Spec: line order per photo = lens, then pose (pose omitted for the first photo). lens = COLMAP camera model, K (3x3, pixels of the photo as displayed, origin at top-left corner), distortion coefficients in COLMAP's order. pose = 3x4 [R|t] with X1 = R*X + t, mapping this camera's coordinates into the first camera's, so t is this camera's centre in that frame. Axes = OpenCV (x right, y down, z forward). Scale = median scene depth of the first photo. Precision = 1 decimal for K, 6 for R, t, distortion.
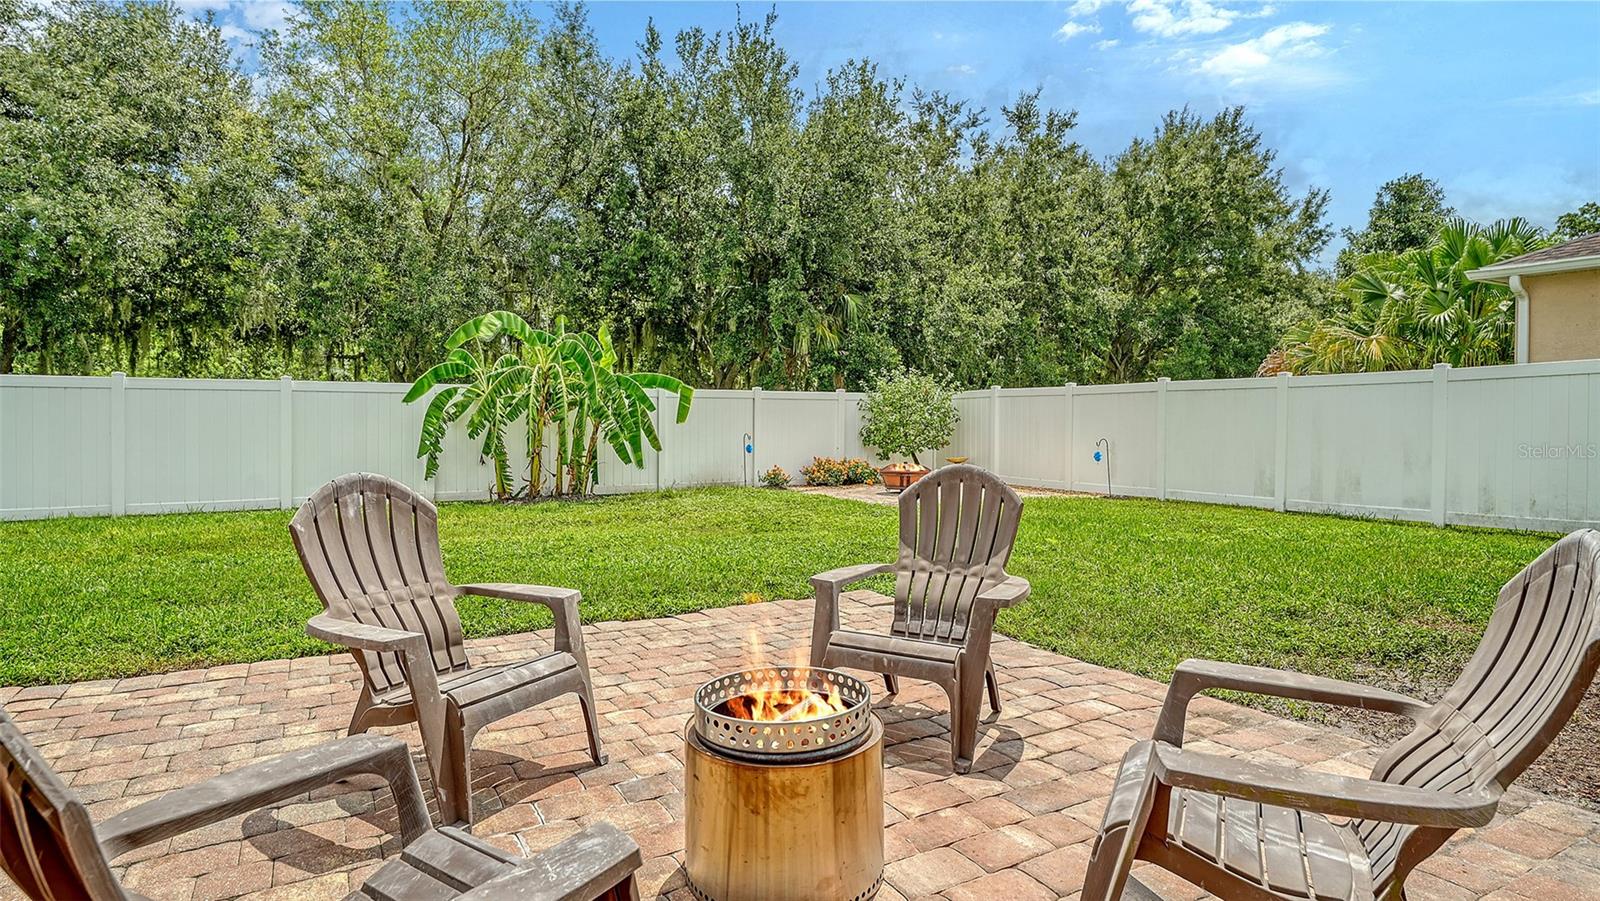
lens RADIAL K [[849.5, 0, 775.3], [0, 849.5, 419.9], [0, 0, 1]] dist [-0.003034, 0.000994]
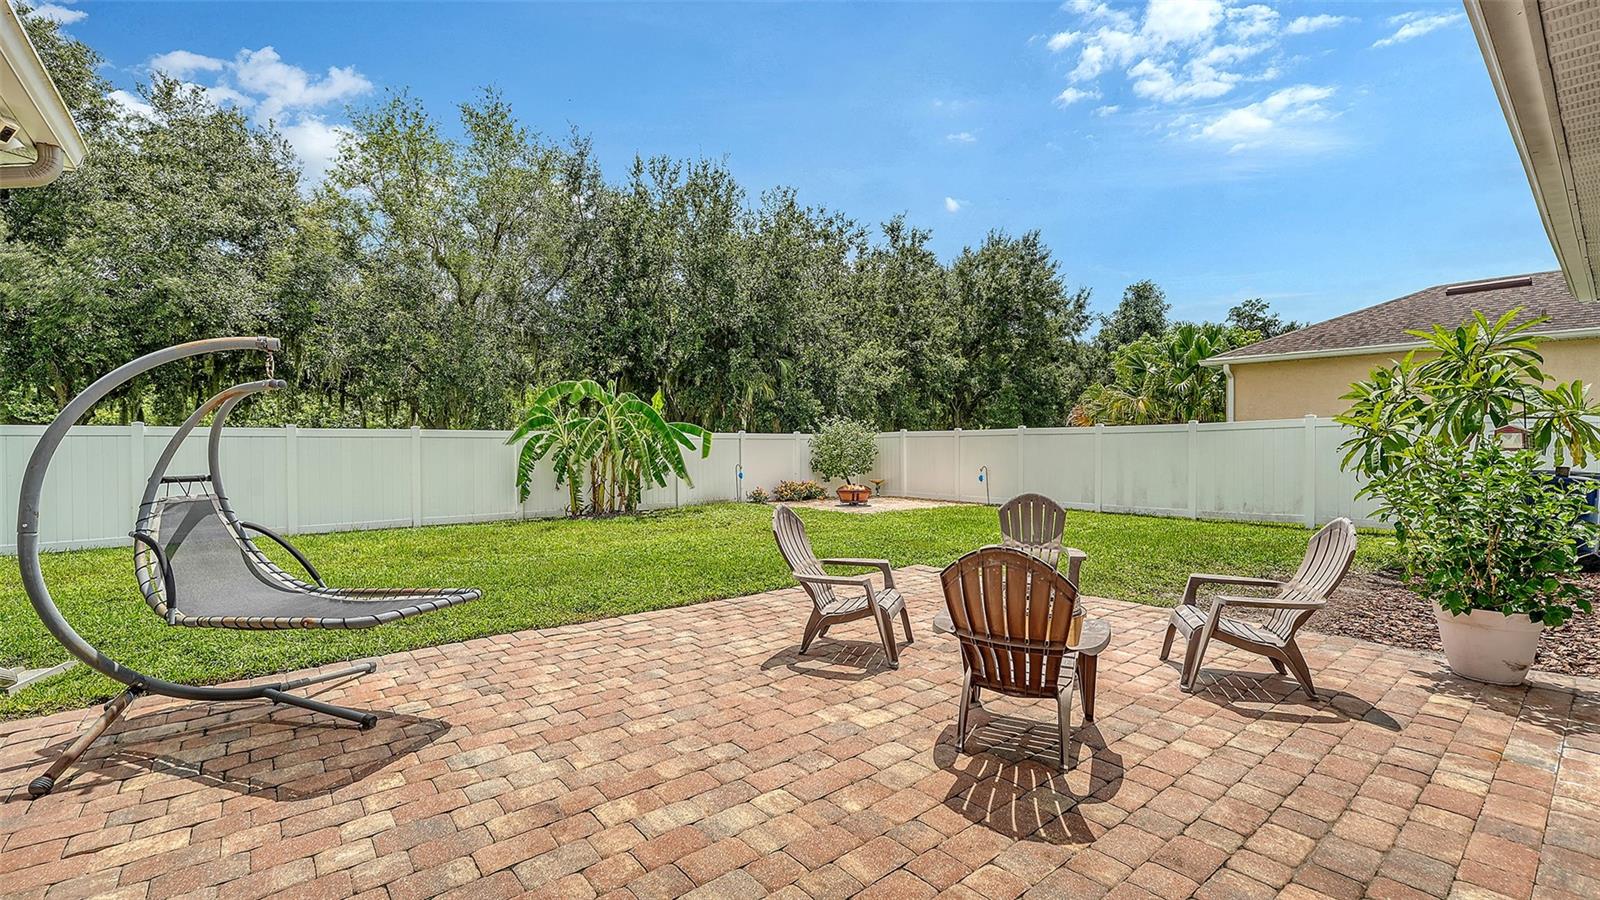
lens RADIAL K [[675.1, 0, 786.1], [0, 675.1, 442.9], [0, 0, 1]] dist [0.001818, 0.001033]
pose [[0.985544, -0.004507, 0.169357, -0.097707], [0.005369, 0.999975, -0.004630, -0.009430], [-0.169332, 0.005472, 0.985544, -0.072433]]
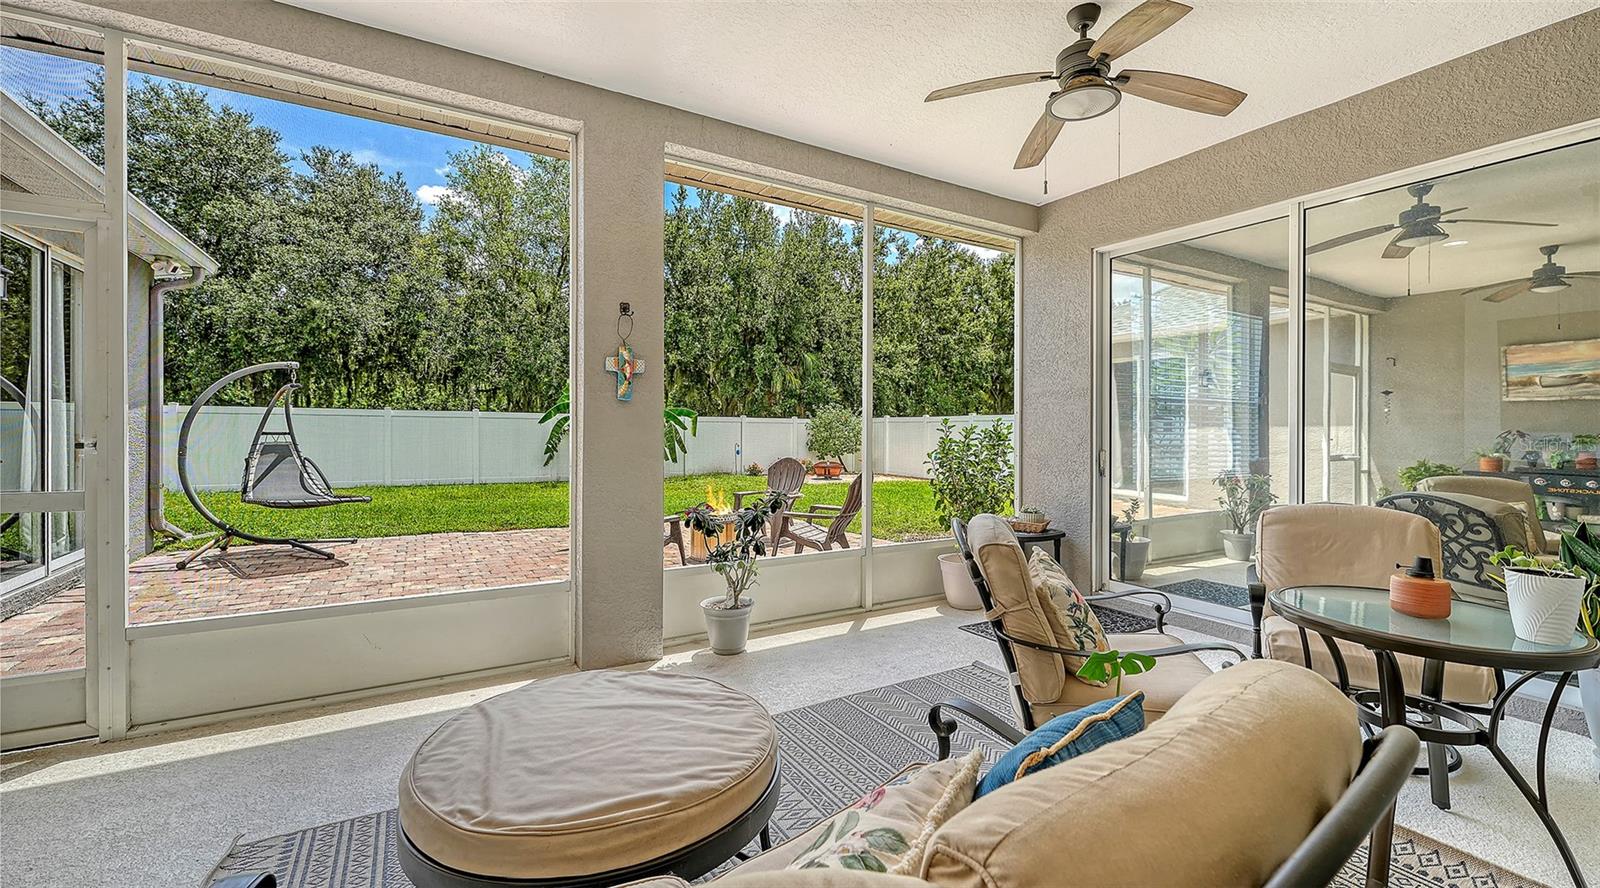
lens RADIAL K [[642.4, 0, 787.5], [0, 642.4, 435.8], [0, 0, 1]] dist [0.002411, 0.000030]
pose [[0.999698, 0.006827, 0.023625, 0.025442], [-0.007000, 0.999949, 0.007257, -0.005574], [-0.023574, -0.007420, 0.999695, -0.192549]]
